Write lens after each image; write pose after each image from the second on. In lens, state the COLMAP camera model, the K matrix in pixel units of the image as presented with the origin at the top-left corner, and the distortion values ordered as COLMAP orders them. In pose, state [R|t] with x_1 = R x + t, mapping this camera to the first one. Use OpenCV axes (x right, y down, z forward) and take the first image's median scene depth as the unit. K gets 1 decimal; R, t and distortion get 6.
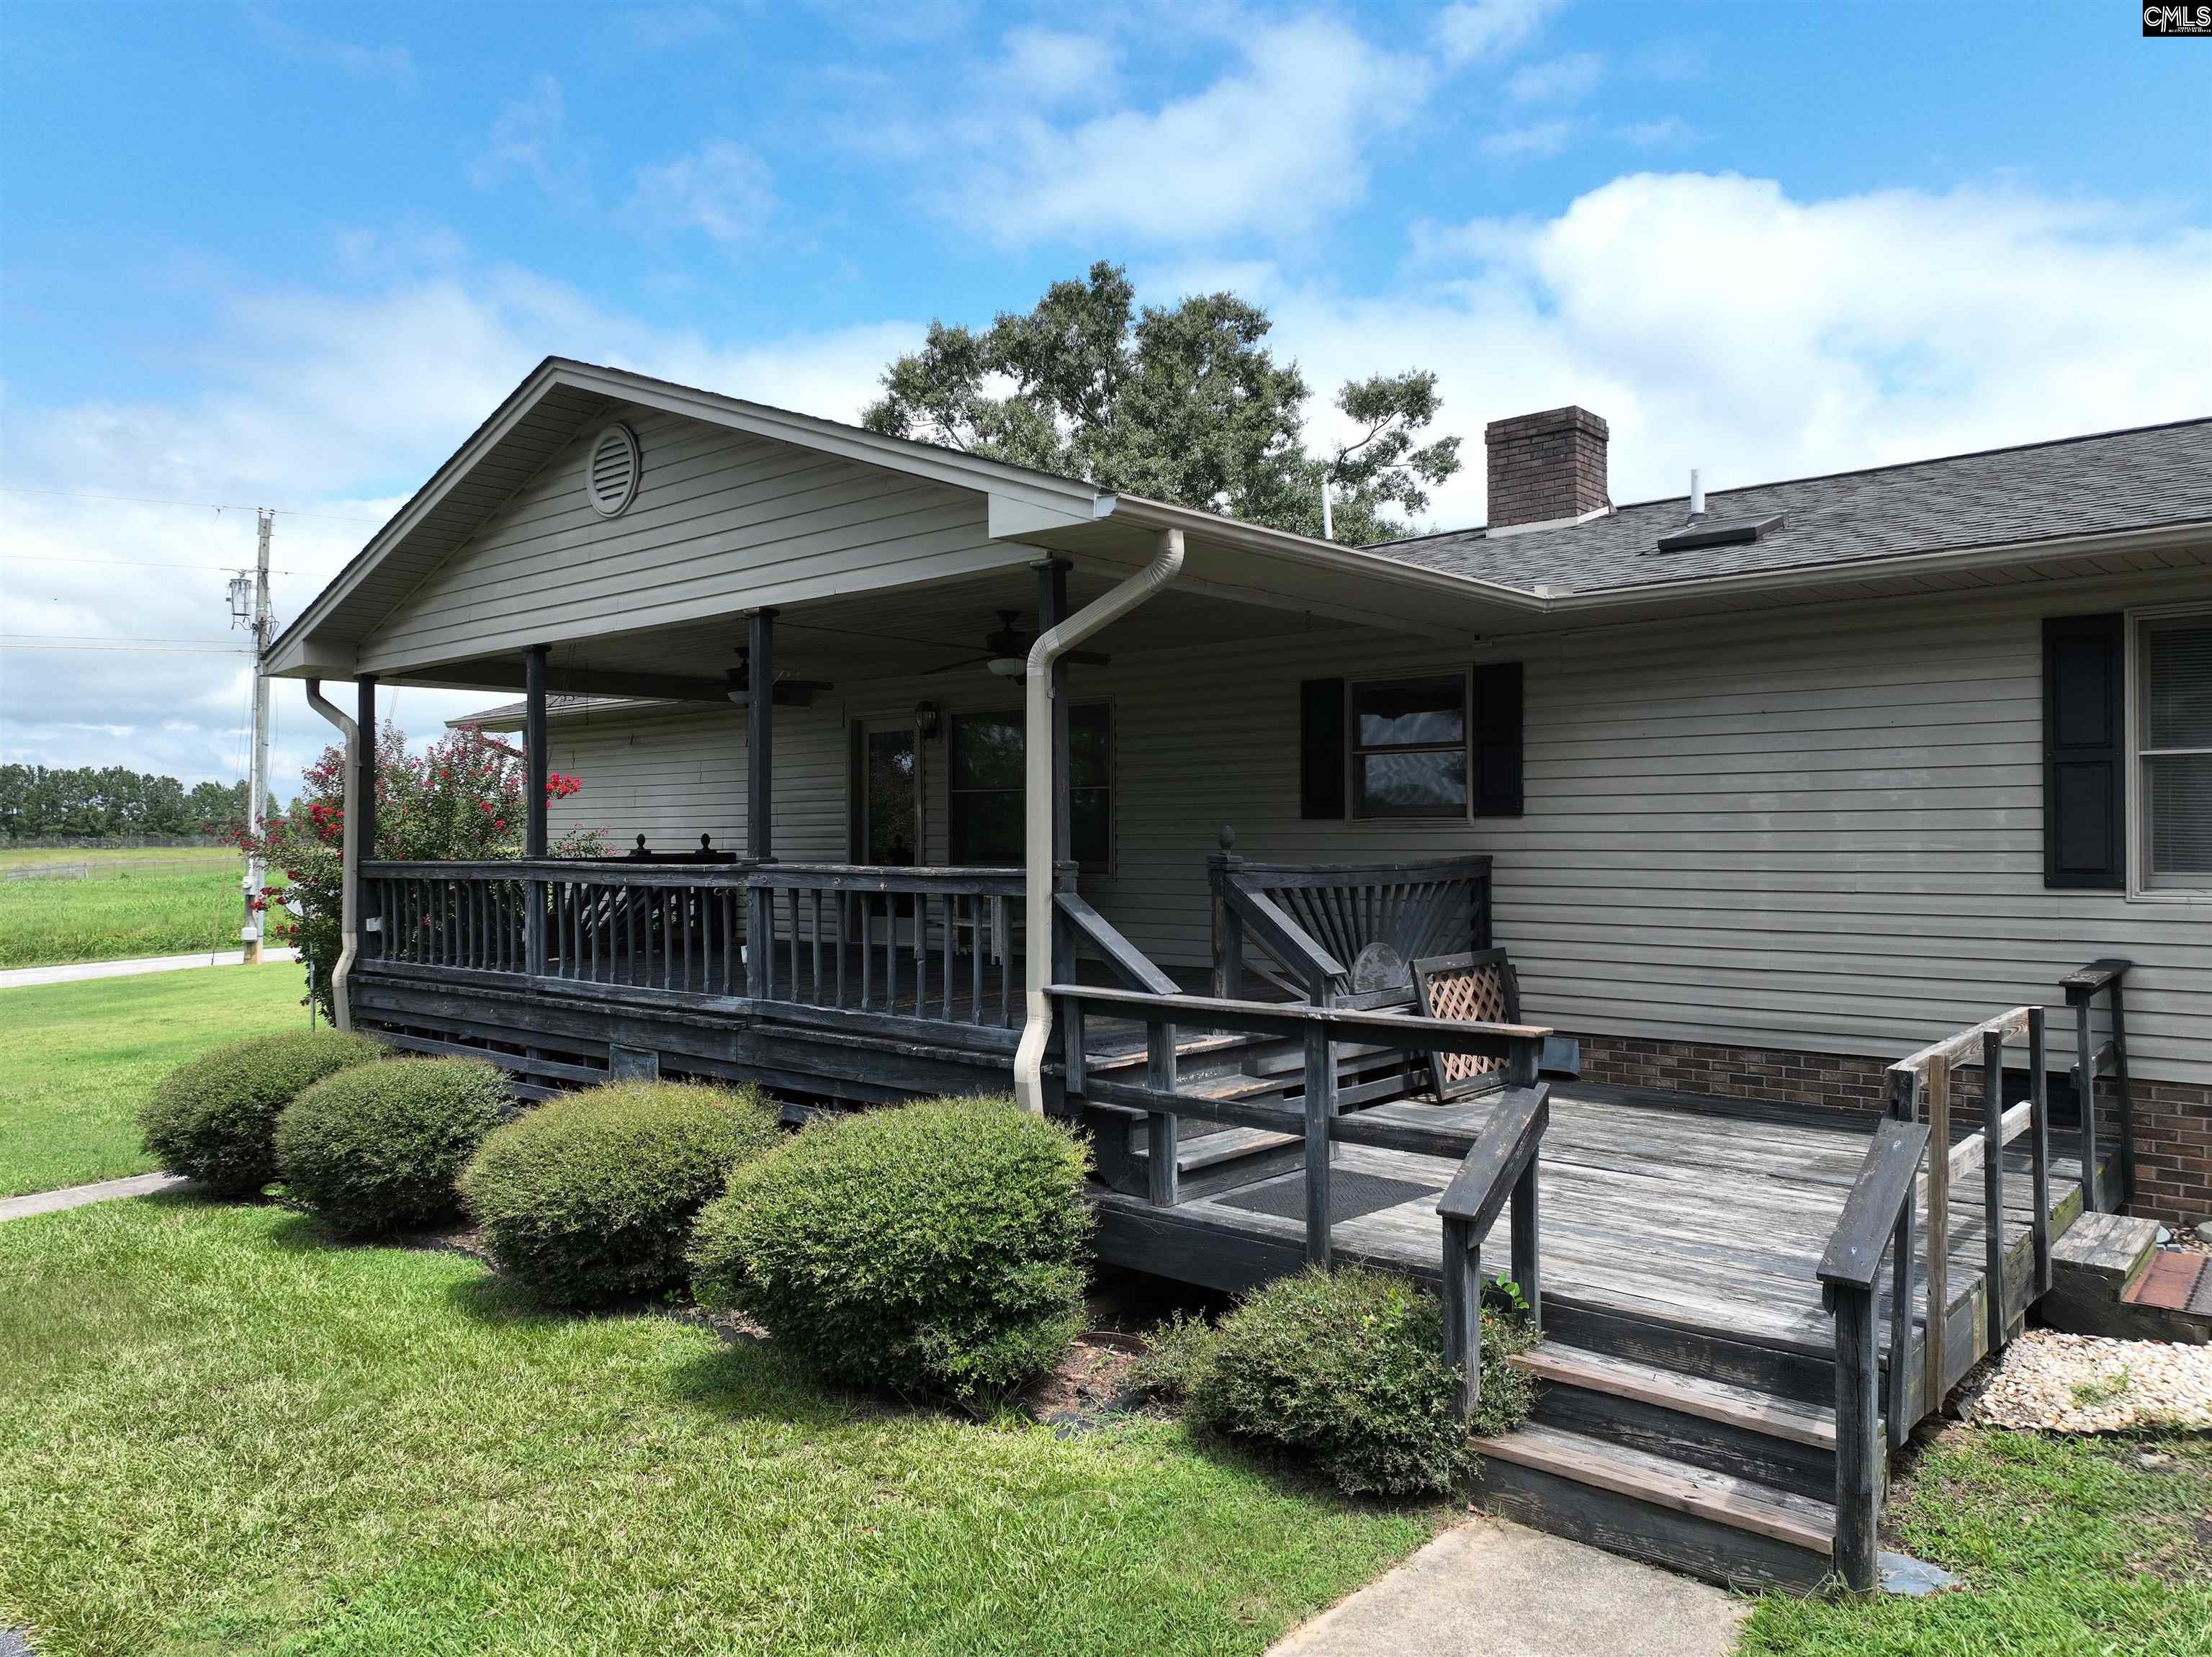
lens RADIAL K [[1566.7, 0, 1104.5], [0, 1566.7, 831.1], [0, 0, 1]] dist [-0.001338, -0.001060]
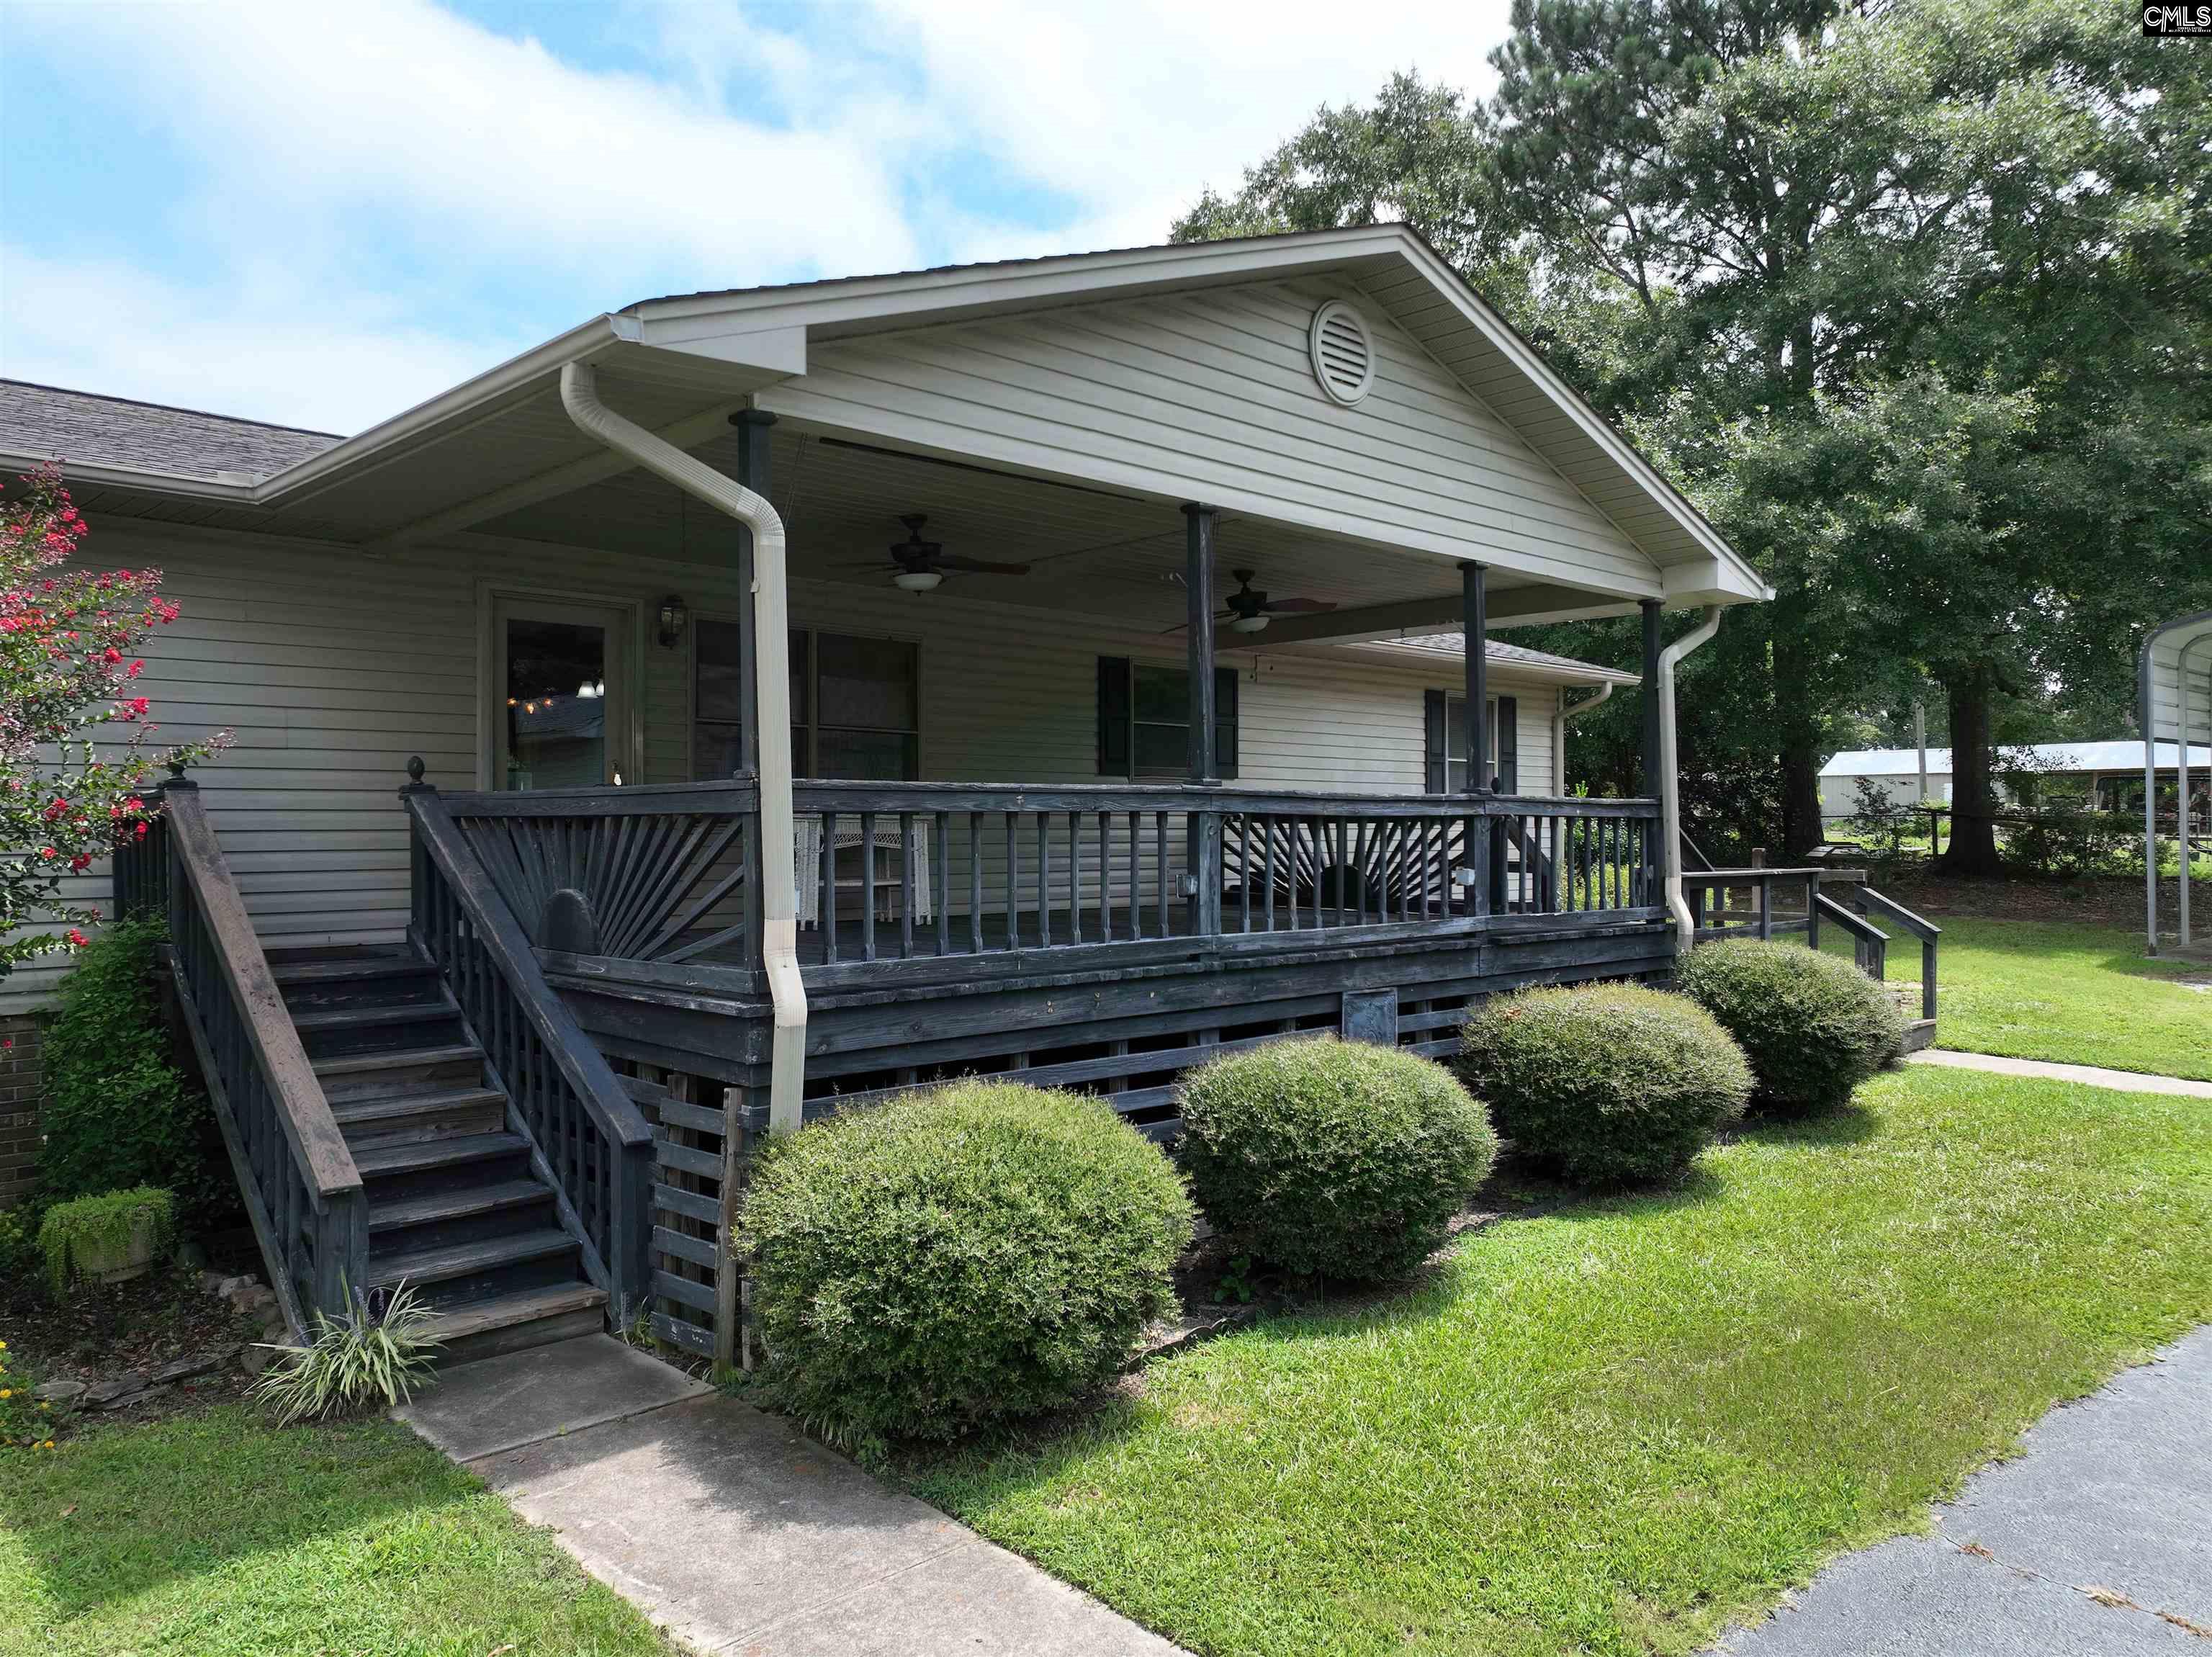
lens RADIAL K [[1566.7, 0, 1104.1], [0, 1566.7, 830.7], [0, 0, 1]] dist [-0.001338, -0.001060]
pose [[0.079012, 0.006919, 0.996850, -1.275615], [-0.001544, 0.999976, -0.006818, 0.052463], [-0.996873, -0.001001, 0.079020, 1.120588]]
